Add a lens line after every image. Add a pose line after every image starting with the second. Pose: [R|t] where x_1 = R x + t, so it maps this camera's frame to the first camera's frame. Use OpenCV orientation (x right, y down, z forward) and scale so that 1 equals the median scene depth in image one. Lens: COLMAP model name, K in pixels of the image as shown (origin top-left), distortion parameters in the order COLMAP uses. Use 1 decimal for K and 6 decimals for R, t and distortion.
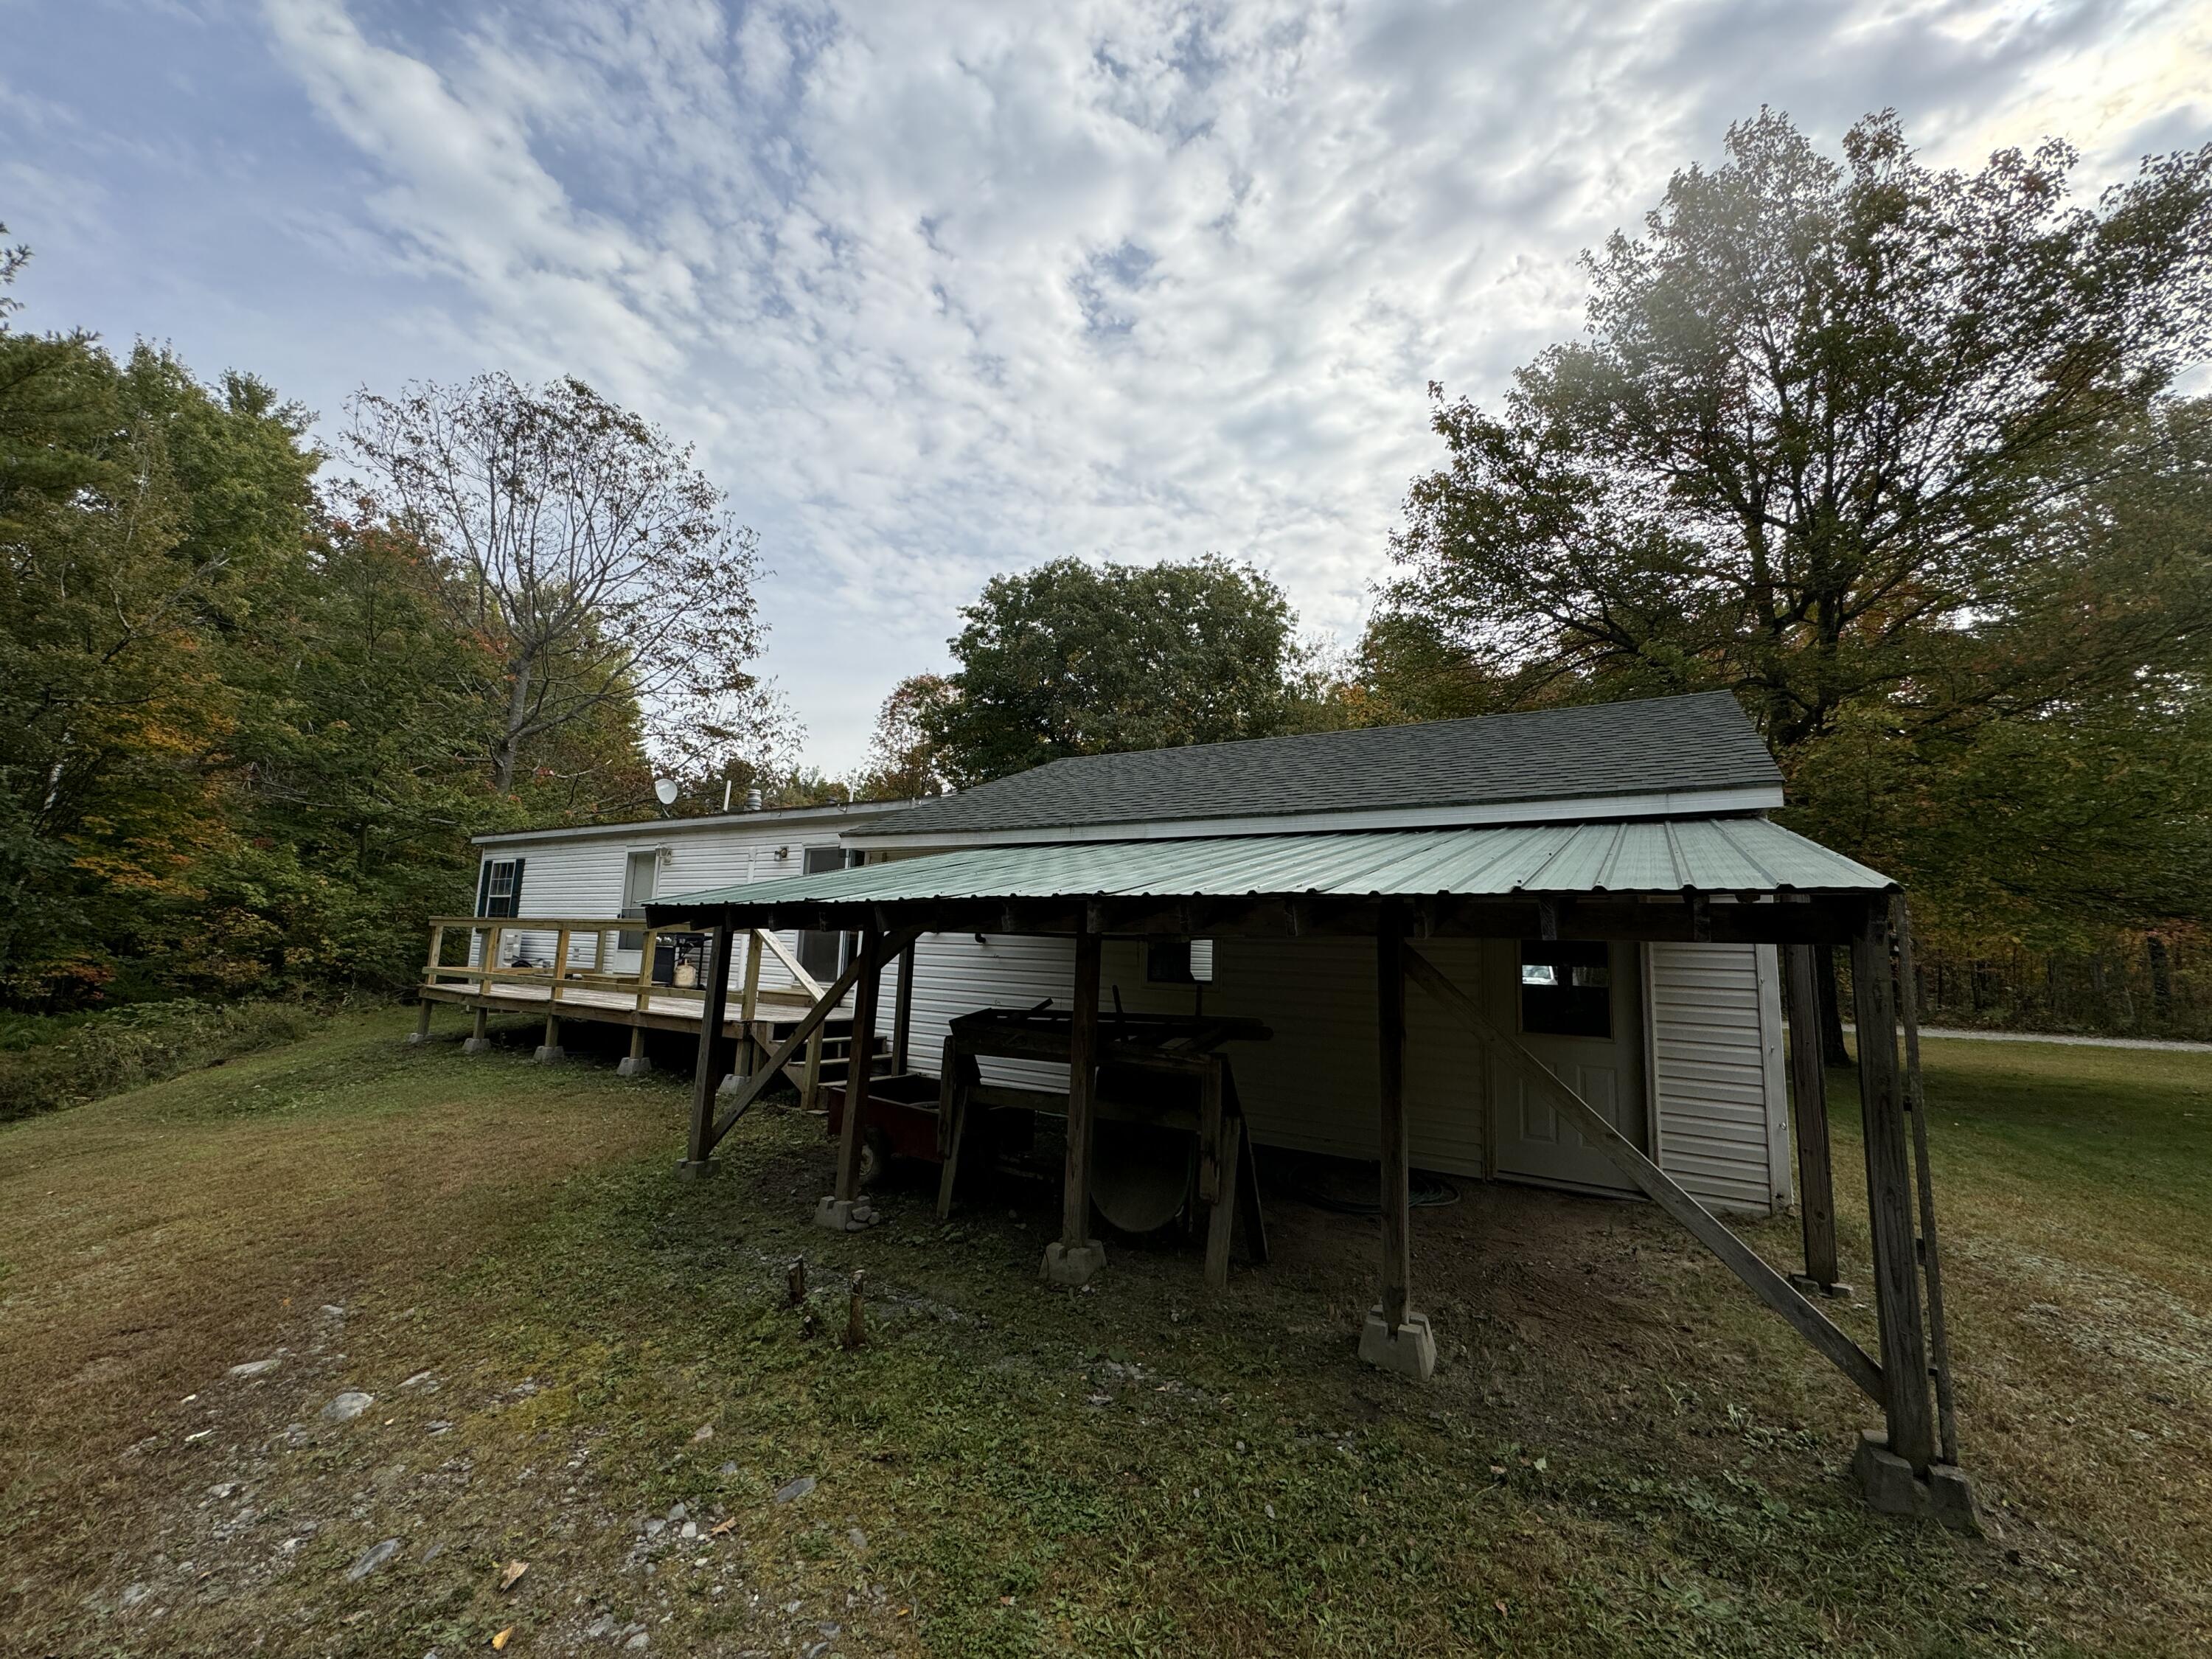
lens RADIAL K [[883.0, 0, 1192.9], [0, 883.0, 764.6], [0, 0, 1]] dist [-0.012040, 0.000638]
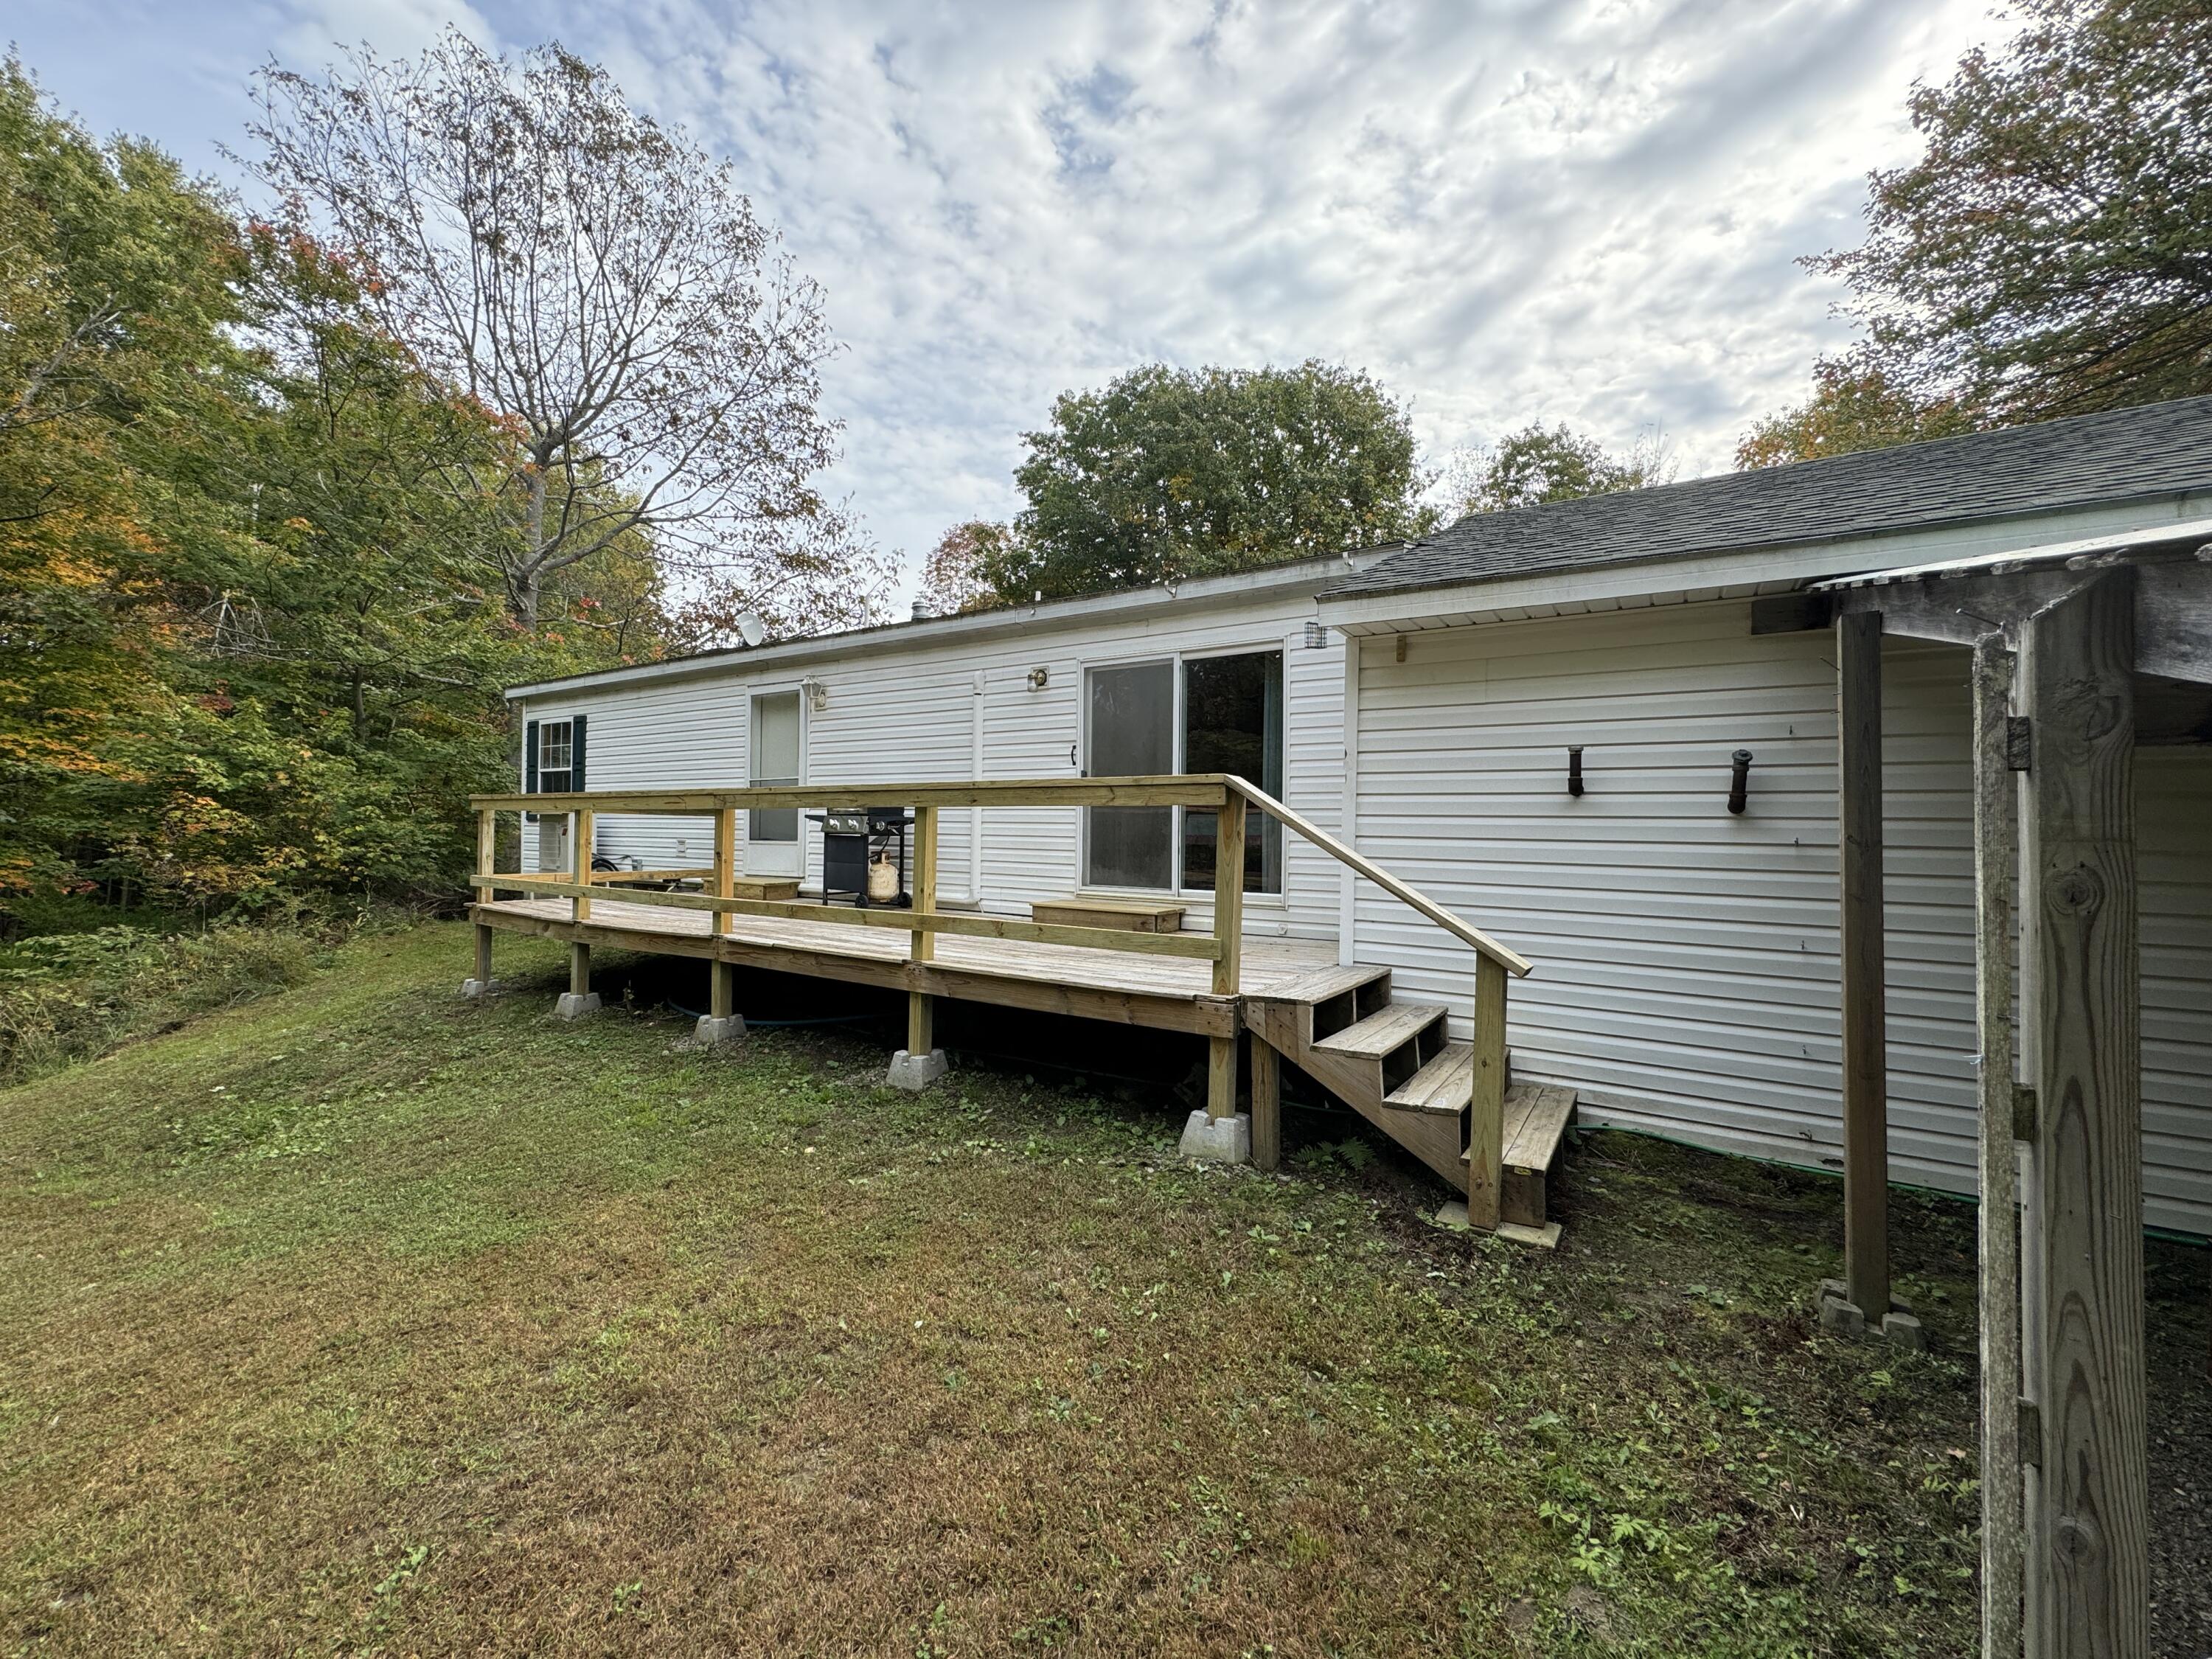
lens RADIAL K [[883.0, 0, 1162.7], [0, 883.0, 760.0], [0, 0, 1]] dist [-0.012040, 0.000638]
pose [[0.999587, -0.019448, -0.021134, -0.126593], [0.022028, 0.991321, 0.129607, 0.027196], [0.018430, -0.130019, 0.991340, 0.136347]]
